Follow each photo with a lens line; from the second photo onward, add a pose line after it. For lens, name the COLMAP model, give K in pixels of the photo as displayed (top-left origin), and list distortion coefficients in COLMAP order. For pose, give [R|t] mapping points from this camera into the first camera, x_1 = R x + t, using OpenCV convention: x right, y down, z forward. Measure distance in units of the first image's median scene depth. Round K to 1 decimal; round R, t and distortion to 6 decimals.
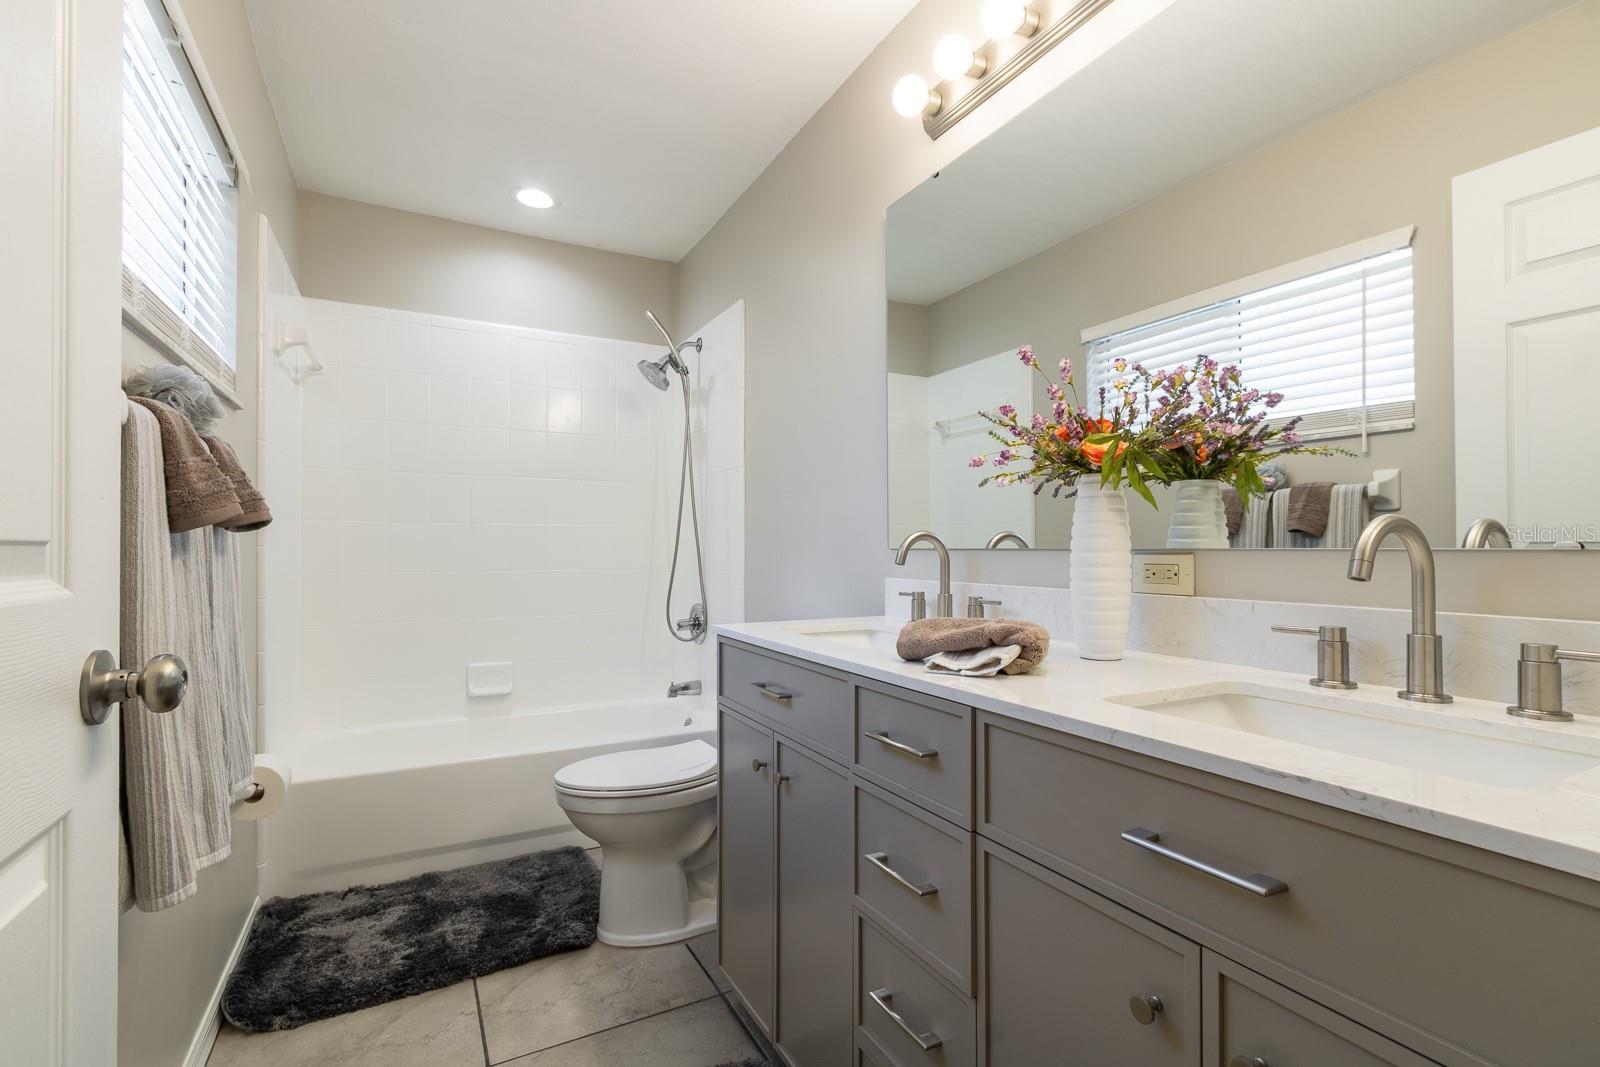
lens RADIAL K [[729.5, 0, 802.5], [0, 729.5, 540.8], [0, 0, 1]] dist [0.002276, -0.002059]
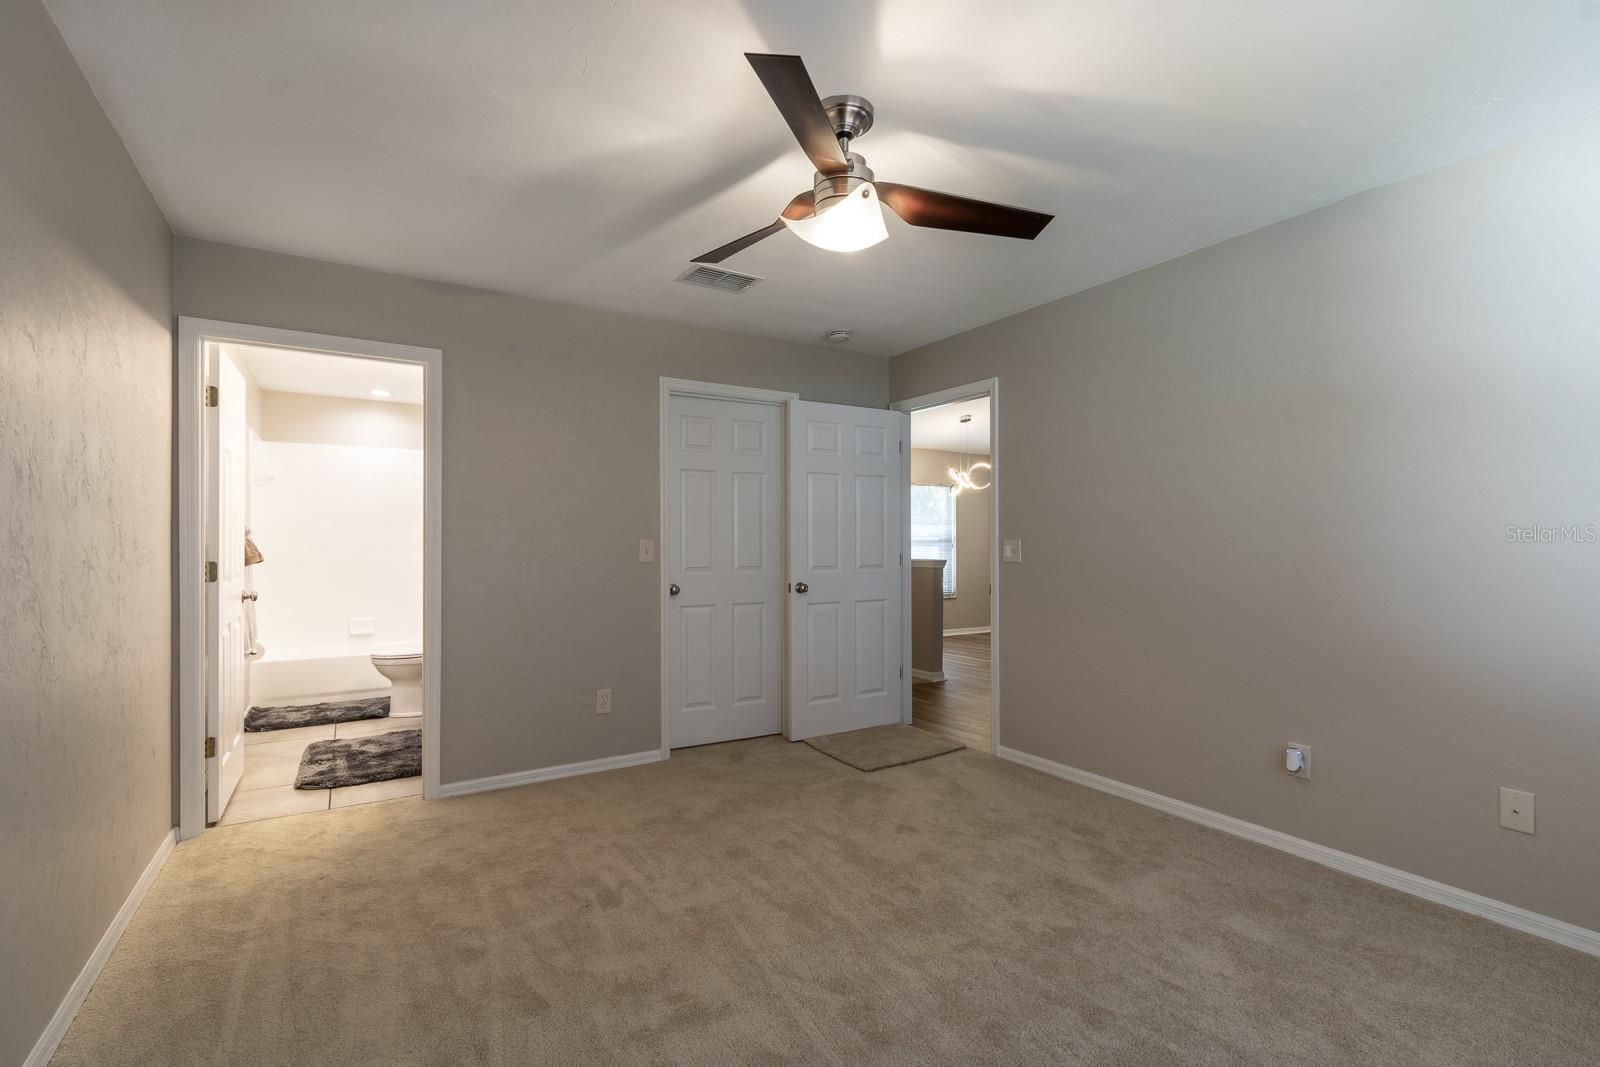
lens RADIAL K [[729.5, 0, 810.1], [0, 729.5, 531.2], [0, 0, 1]] dist [0.002276, -0.002059]
pose [[0.997728, -0.001947, 0.067339, 0.996135], [0.002268, 0.999986, -0.004686, -0.088691], [-0.067329, 0.004828, 0.997719, -1.617307]]
